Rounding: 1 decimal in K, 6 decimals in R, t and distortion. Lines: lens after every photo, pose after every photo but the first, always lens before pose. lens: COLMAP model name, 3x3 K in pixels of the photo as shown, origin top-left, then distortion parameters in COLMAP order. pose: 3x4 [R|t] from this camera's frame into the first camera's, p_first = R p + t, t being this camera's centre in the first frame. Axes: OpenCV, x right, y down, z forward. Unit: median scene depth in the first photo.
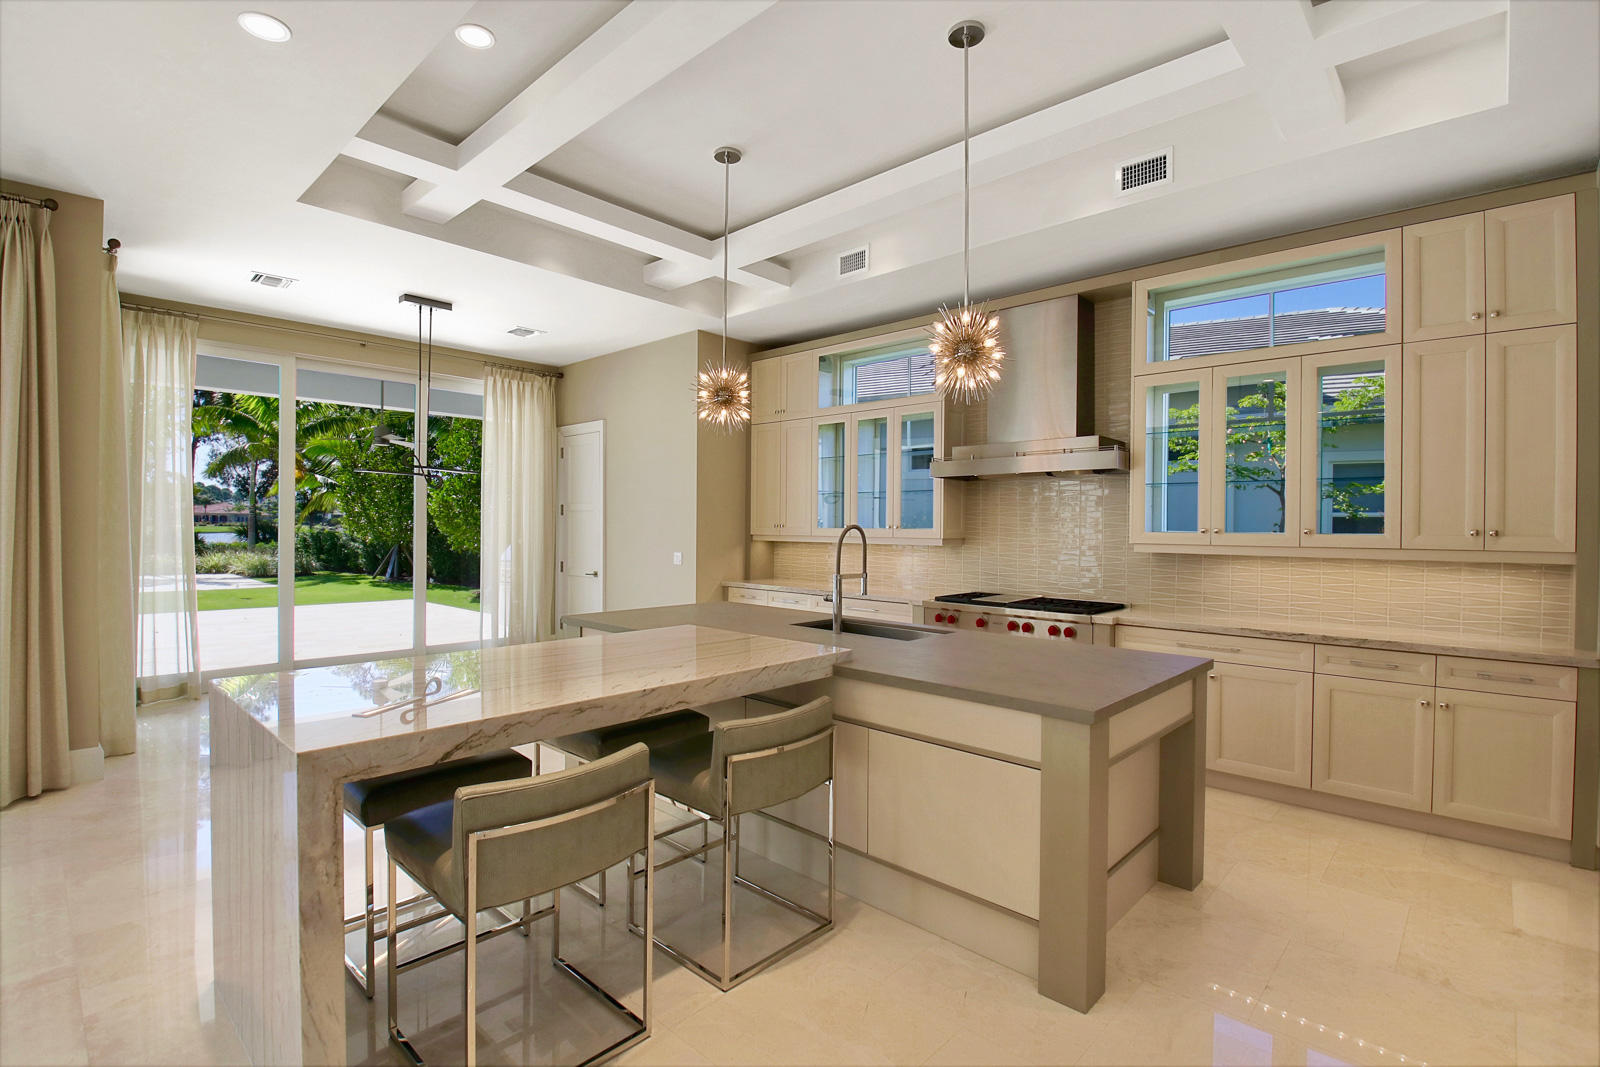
lens RADIAL K [[741.4, 0, 786.5], [0, 741.4, 529.3], [0, 0, 1]] dist [0.022273, -0.035160]
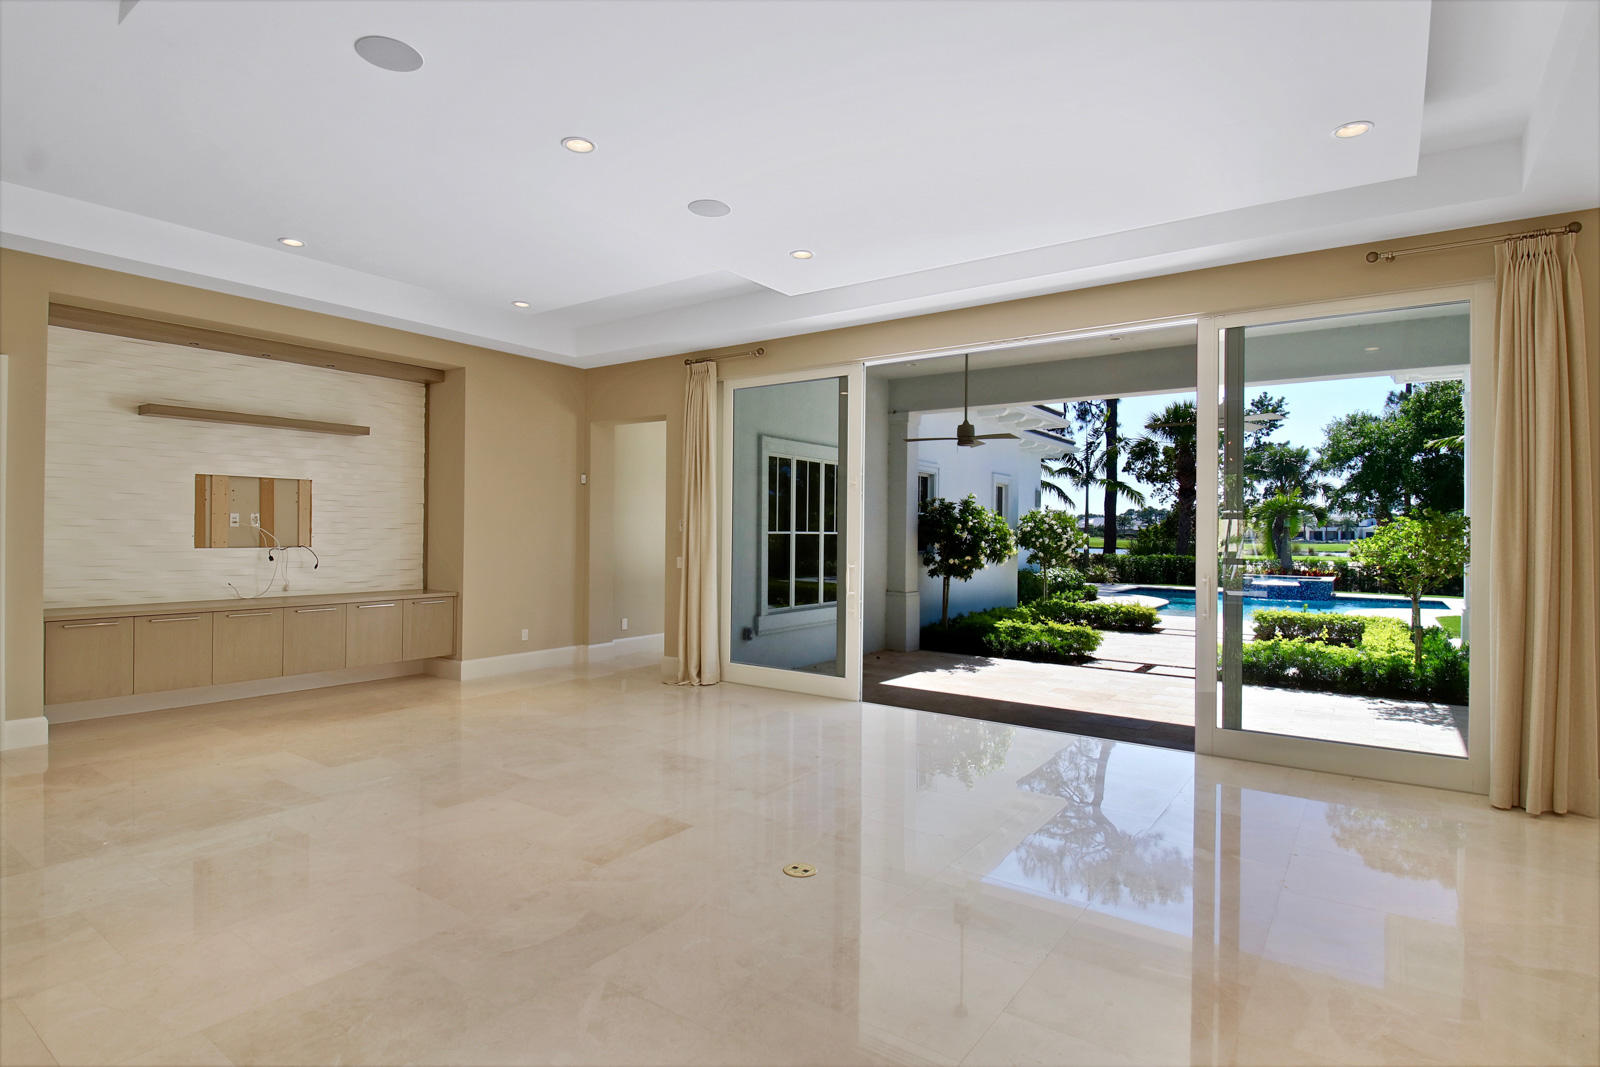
lens RADIAL K [[819.8, 0, 788.7], [0, 819.8, 523.8], [0, 0, 1]] dist [0.033852, -0.037131]
pose [[0.142954, -0.015546, -0.989607, -0.041030], [-0.013710, 0.999750, -0.017685, -0.002766], [0.989634, 0.016096, 0.142705, -0.153892]]
